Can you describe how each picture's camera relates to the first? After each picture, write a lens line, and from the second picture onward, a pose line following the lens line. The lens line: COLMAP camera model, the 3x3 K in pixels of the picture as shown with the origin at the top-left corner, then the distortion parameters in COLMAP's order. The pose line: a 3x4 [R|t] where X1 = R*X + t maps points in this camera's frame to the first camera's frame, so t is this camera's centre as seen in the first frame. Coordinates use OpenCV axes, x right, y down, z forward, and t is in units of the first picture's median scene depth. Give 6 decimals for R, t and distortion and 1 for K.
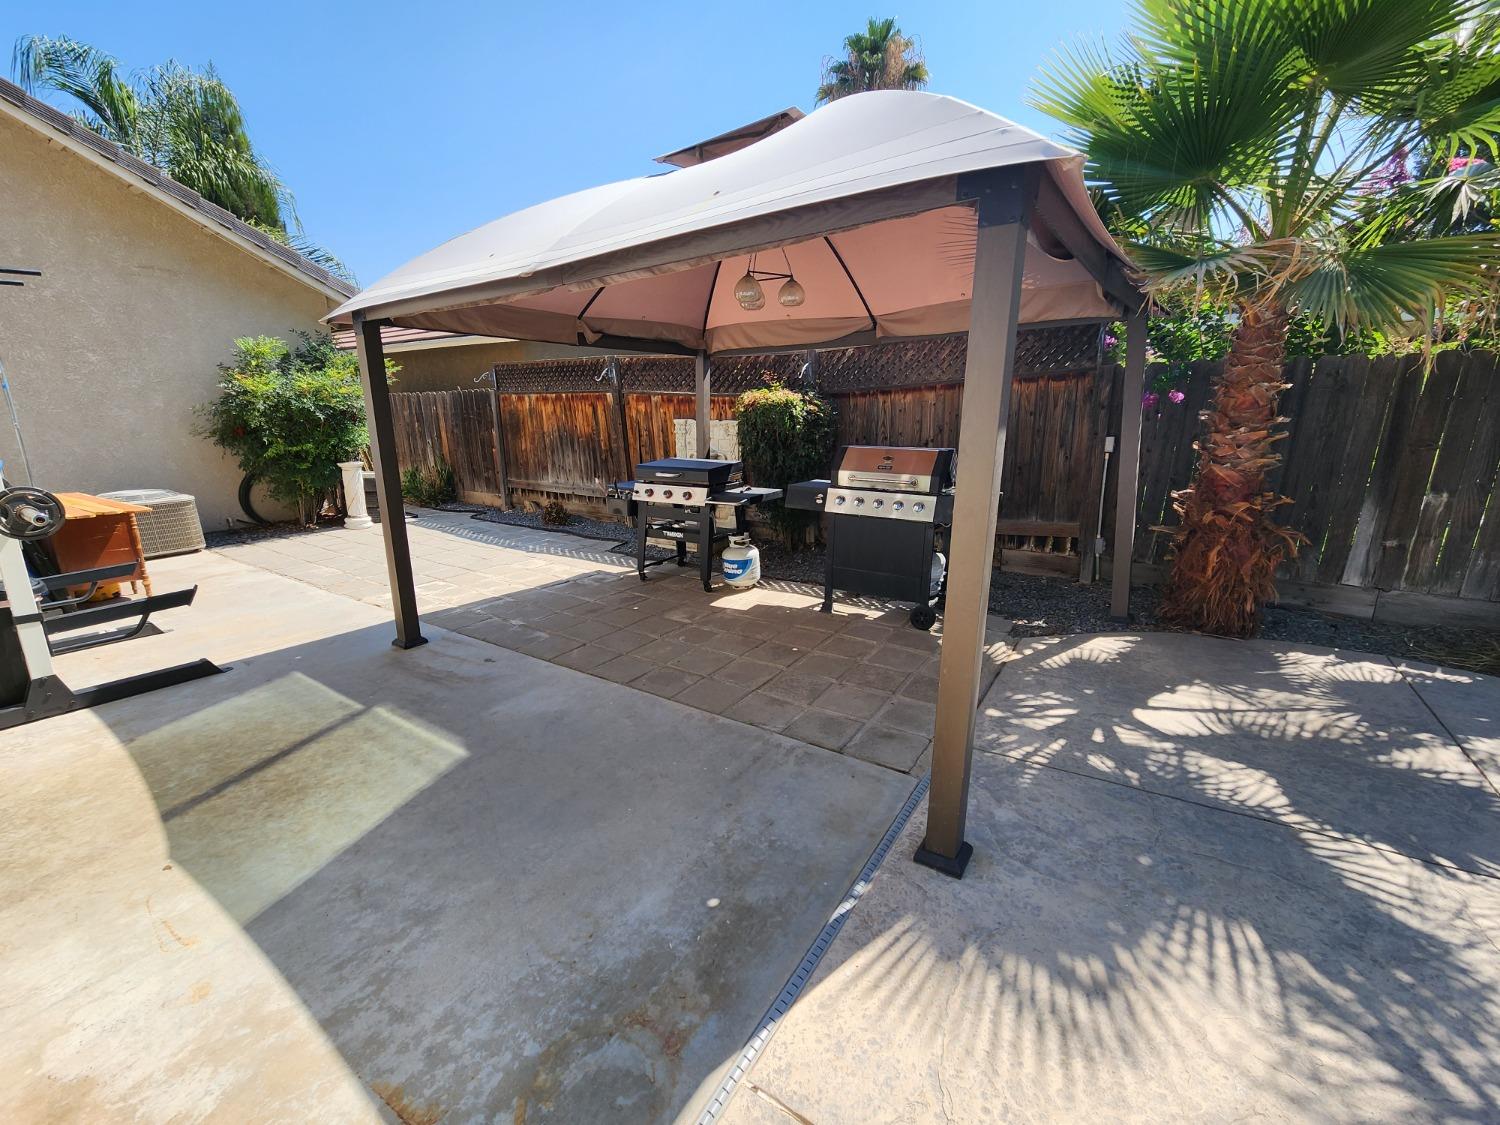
lens RADIAL K [[614.9, 0, 741.8], [0, 614.9, 554.0], [0, 0, 1]] dist [0.000236, -0.002293]
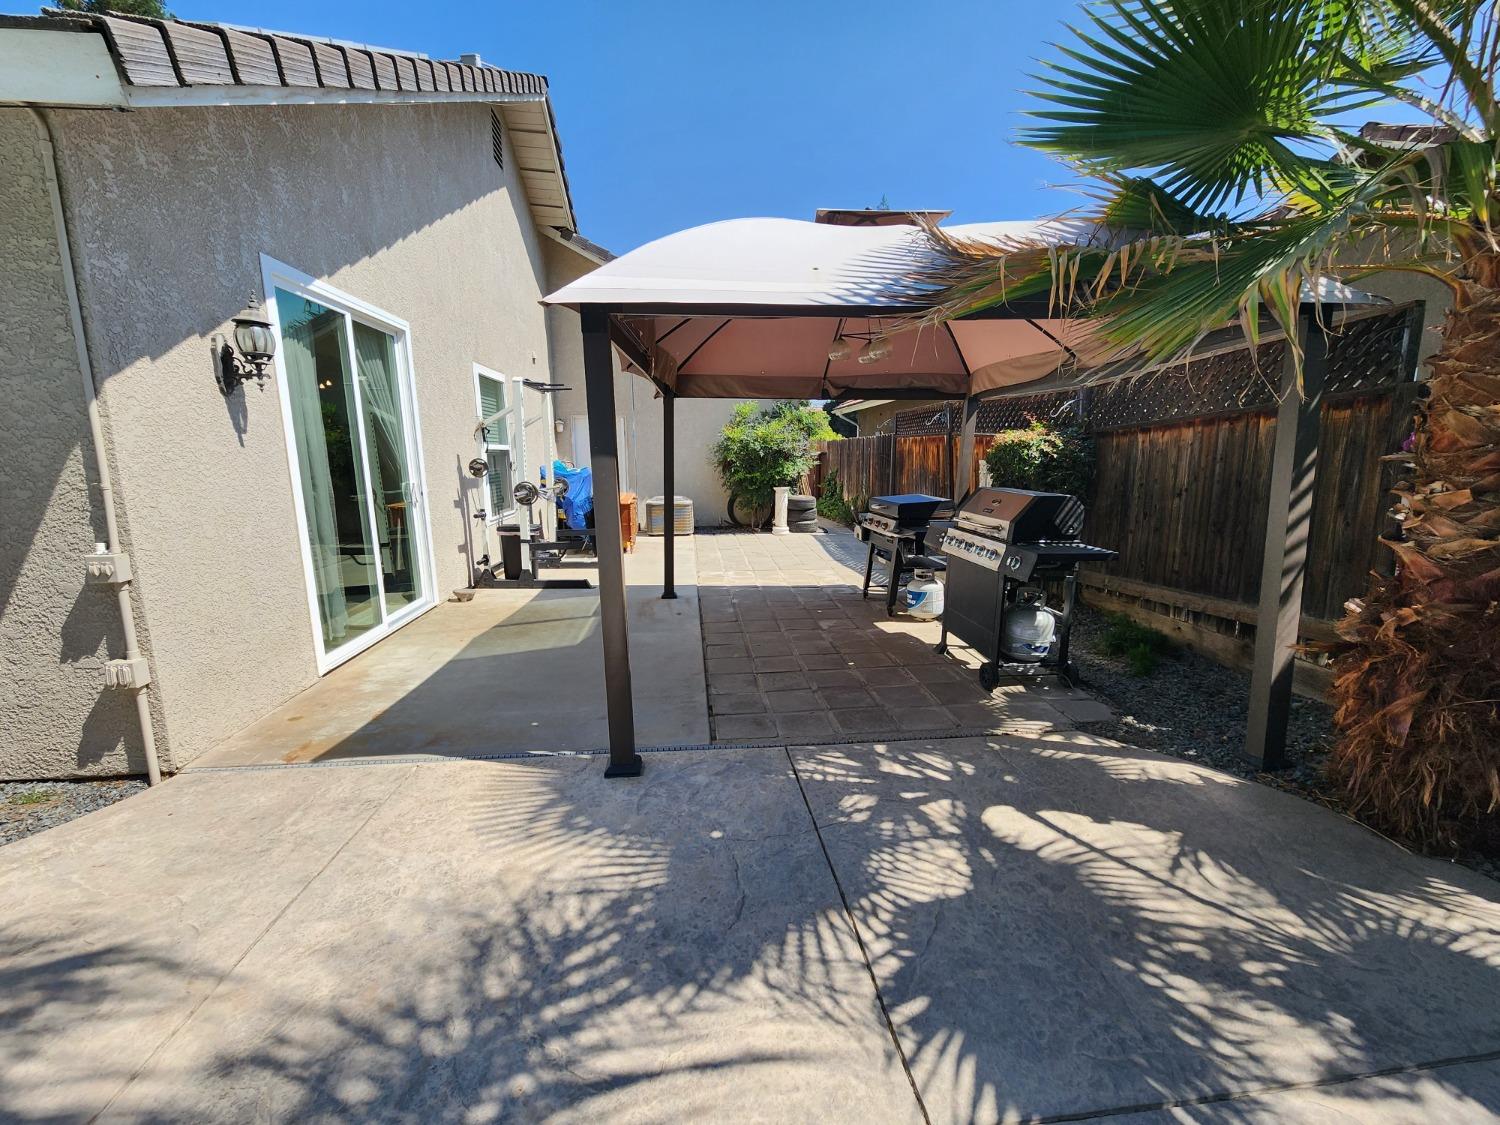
lens RADIAL K [[614.9, 0, 746.1], [0, 614.9, 564.5], [0, 0, 1]] dist [0.000236, -0.002293]
pose [[0.633113, 0.143397, -0.760661, 0.649022], [-0.178704, 0.983221, 0.036614, -0.023973], [0.753149, 0.112753, 0.648116, 0.096982]]
